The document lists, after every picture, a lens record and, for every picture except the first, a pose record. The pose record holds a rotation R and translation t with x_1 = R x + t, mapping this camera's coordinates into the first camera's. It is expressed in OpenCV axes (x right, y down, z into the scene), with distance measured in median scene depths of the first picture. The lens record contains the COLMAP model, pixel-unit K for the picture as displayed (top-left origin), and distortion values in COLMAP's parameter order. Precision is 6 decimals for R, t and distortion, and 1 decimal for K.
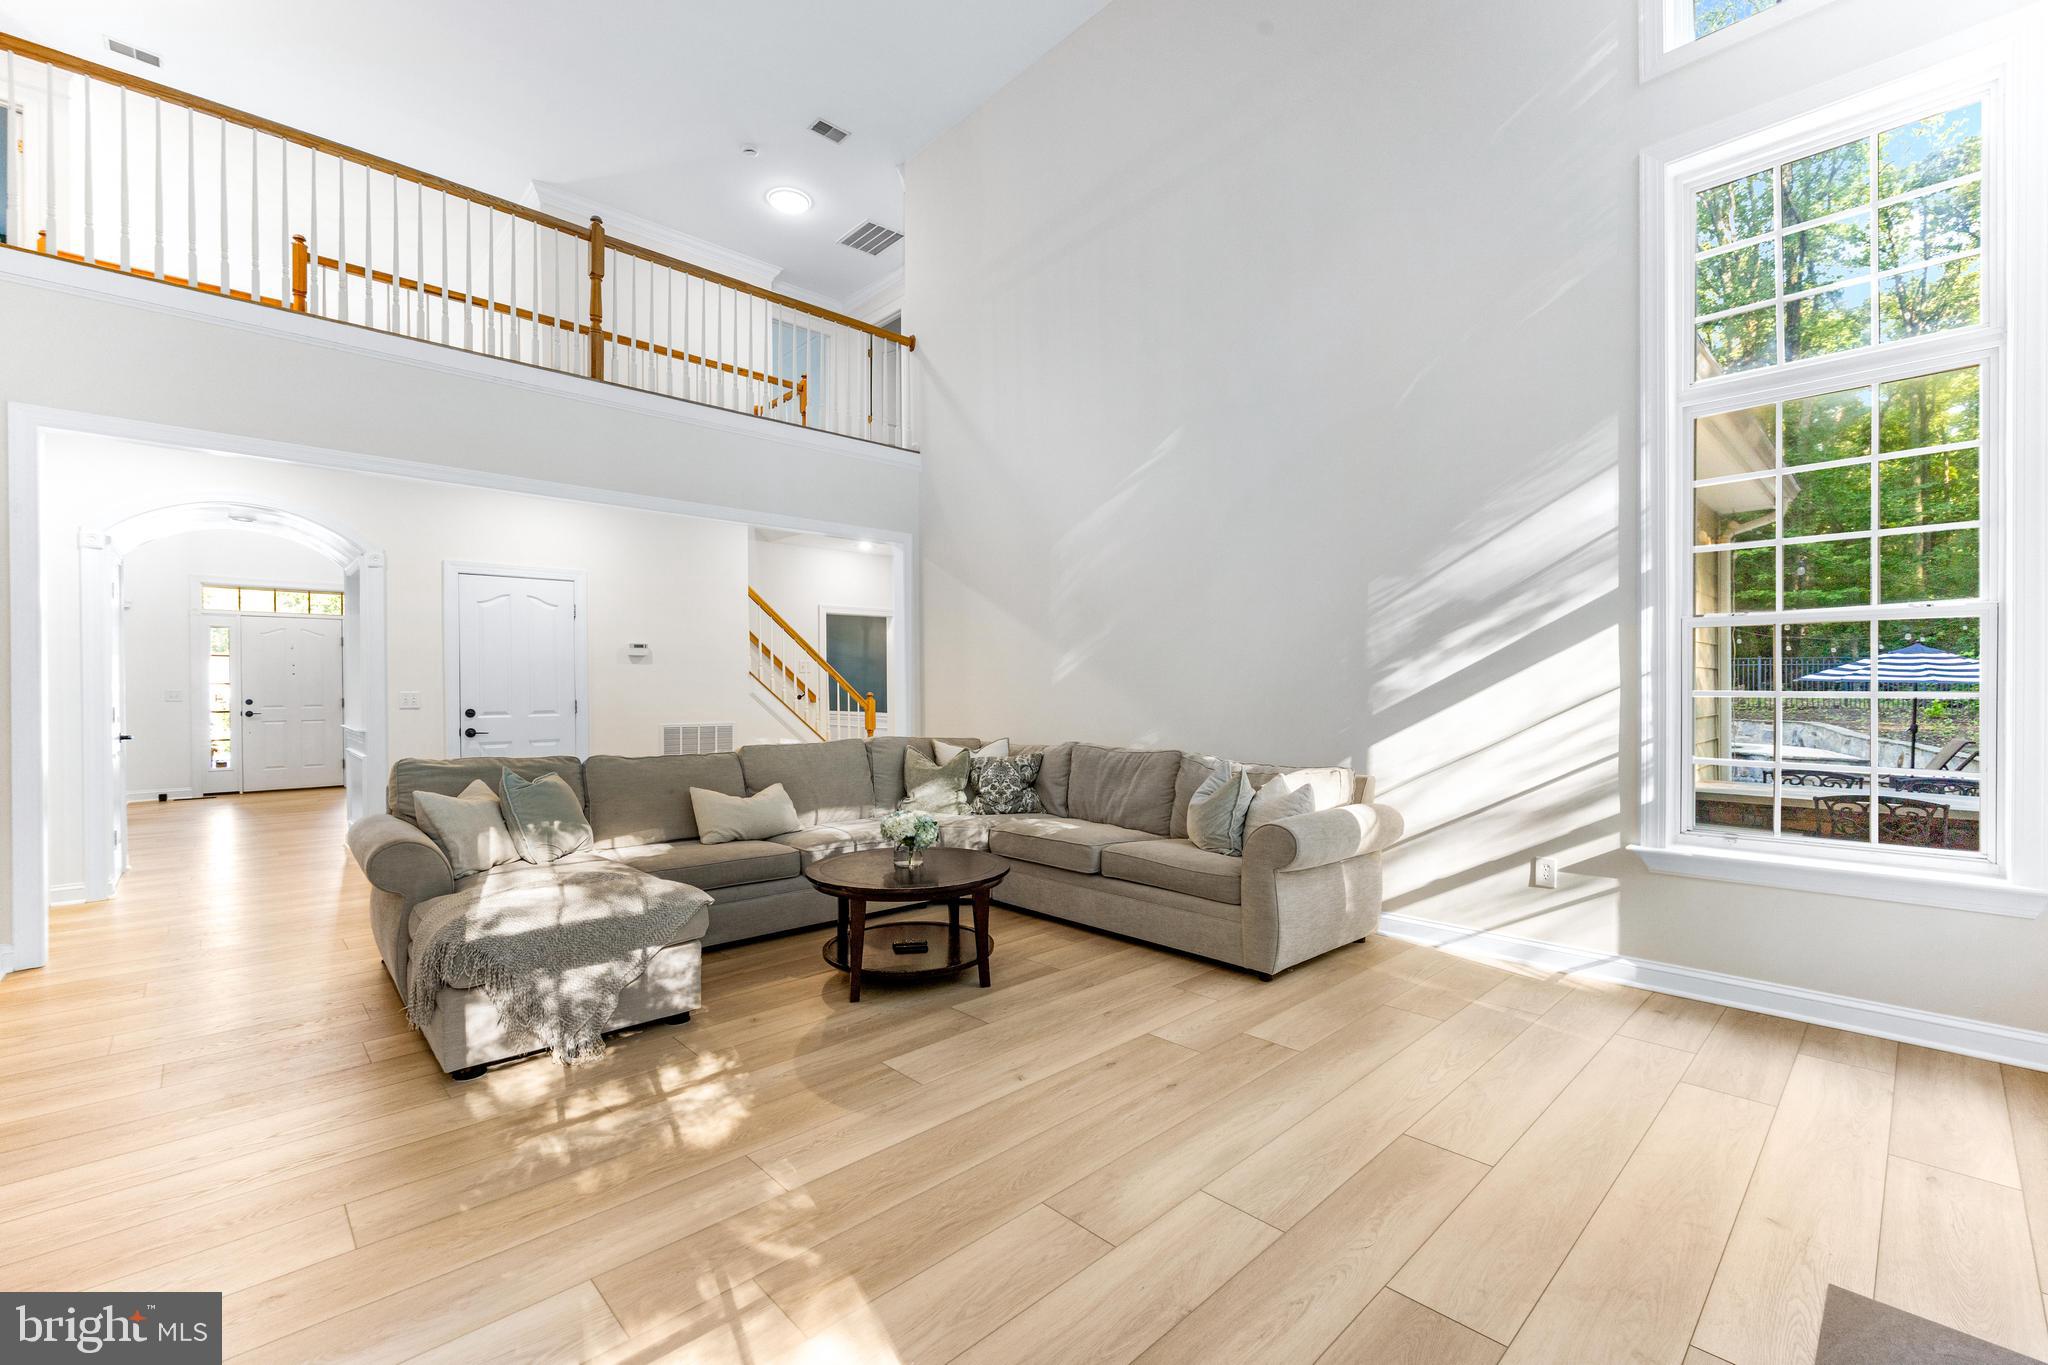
lens RADIAL K [[861.1, 0, 1024.9], [0, 861.1, 681.5], [0, 0, 1]] dist [-0.000260, -0.000011]
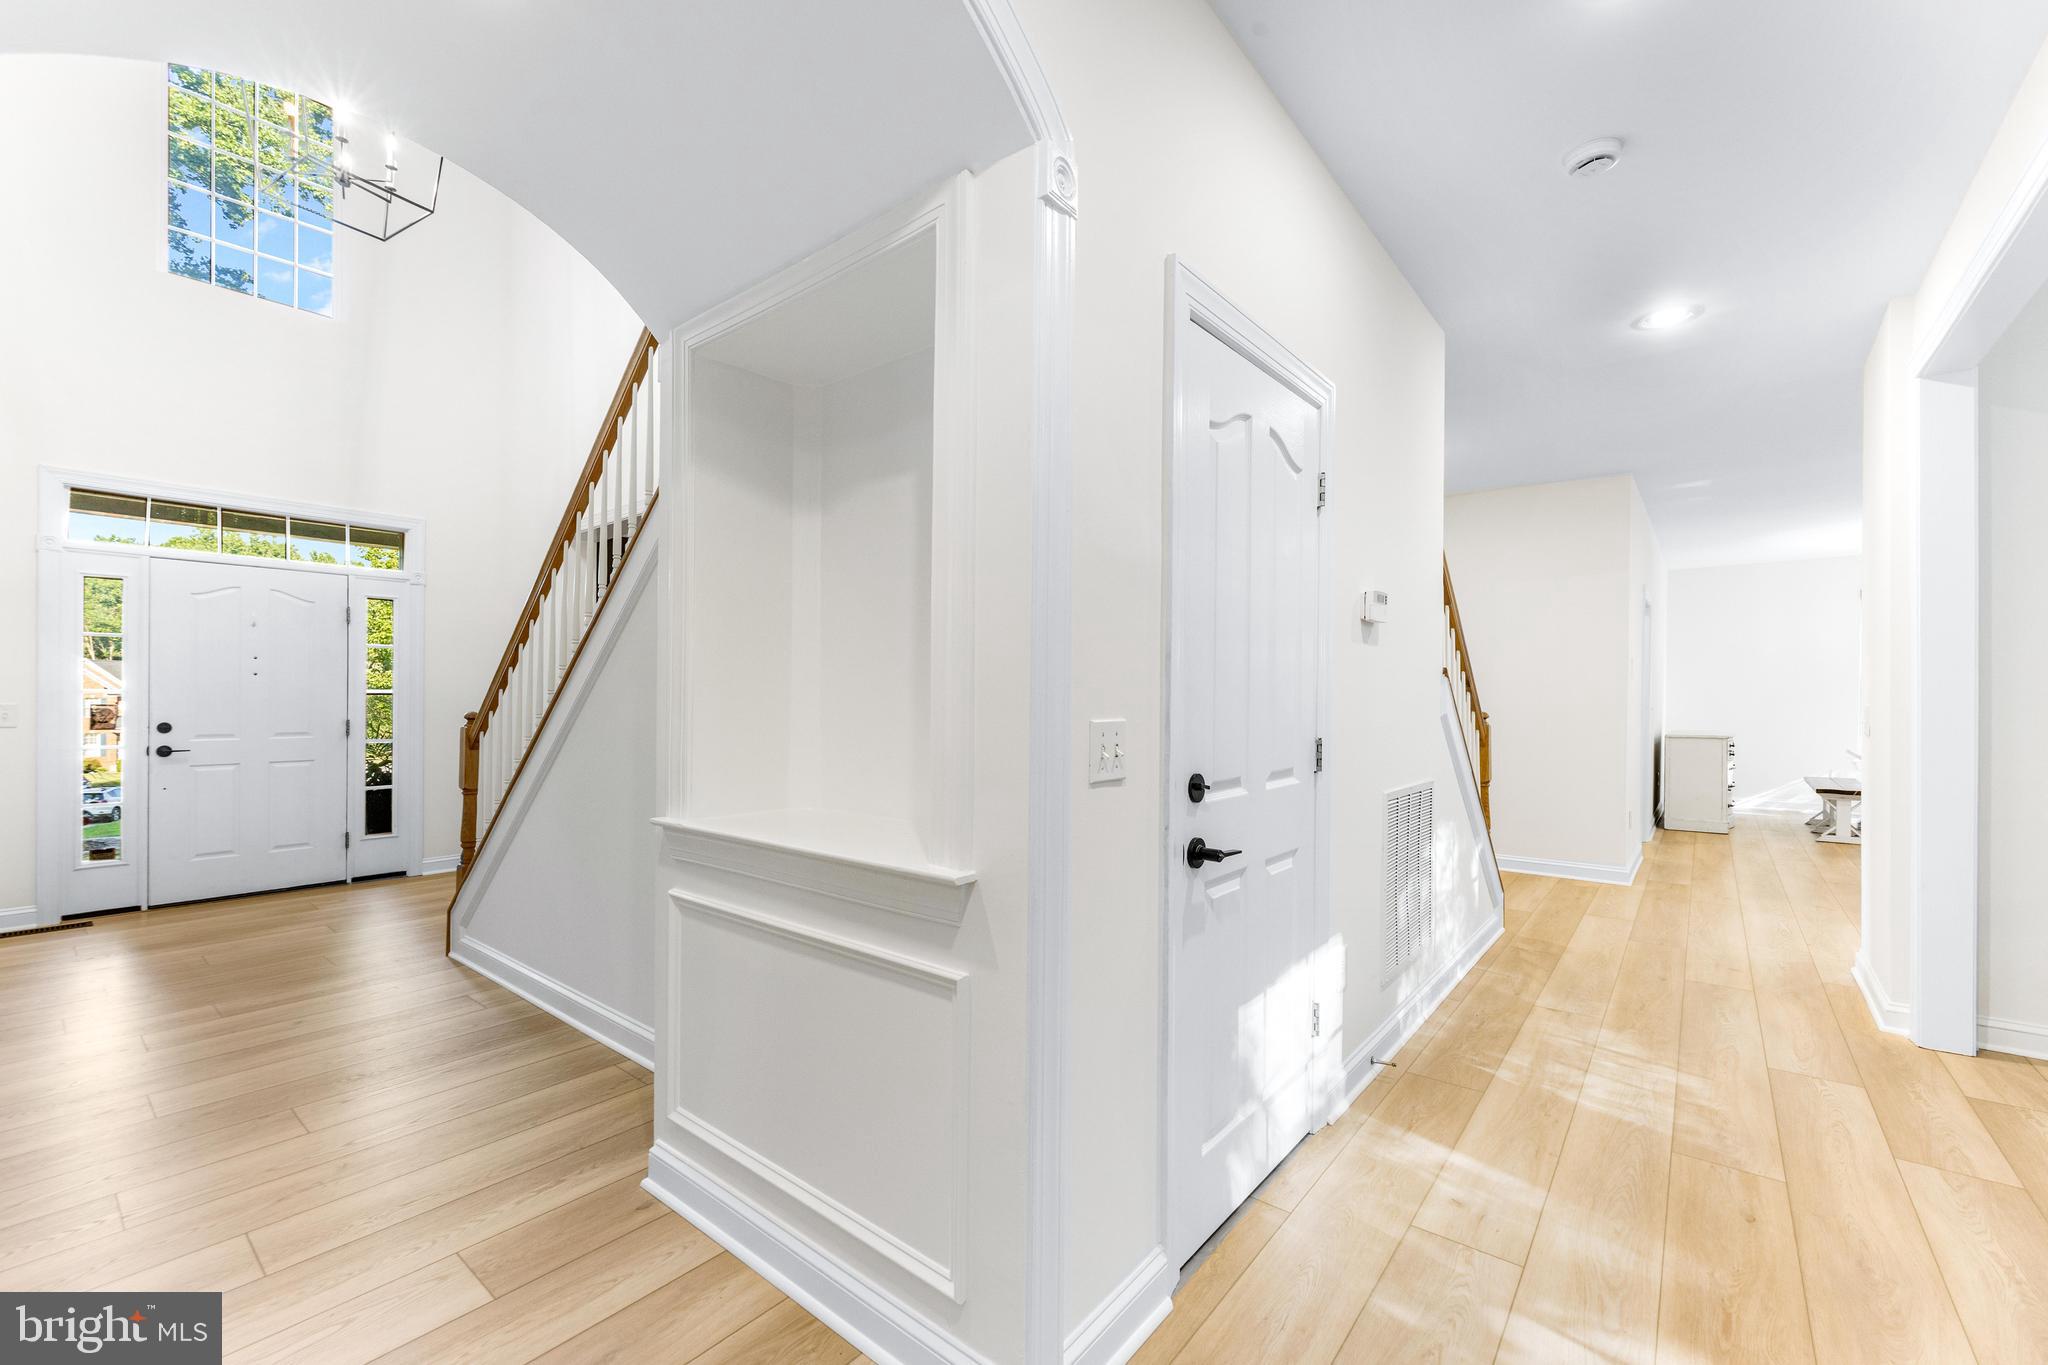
lens RADIAL K [[832.6, 0, 1024.6], [0, 832.6, 693.6], [0, 0, 1]] dist [0.000110, 0.000003]
pose [[0.991672, 0.008646, 0.128501, -0.463270], [-0.007424, 0.999923, -0.009988, 0.004770], [-0.128578, 0.008951, 0.991659, 0.449670]]
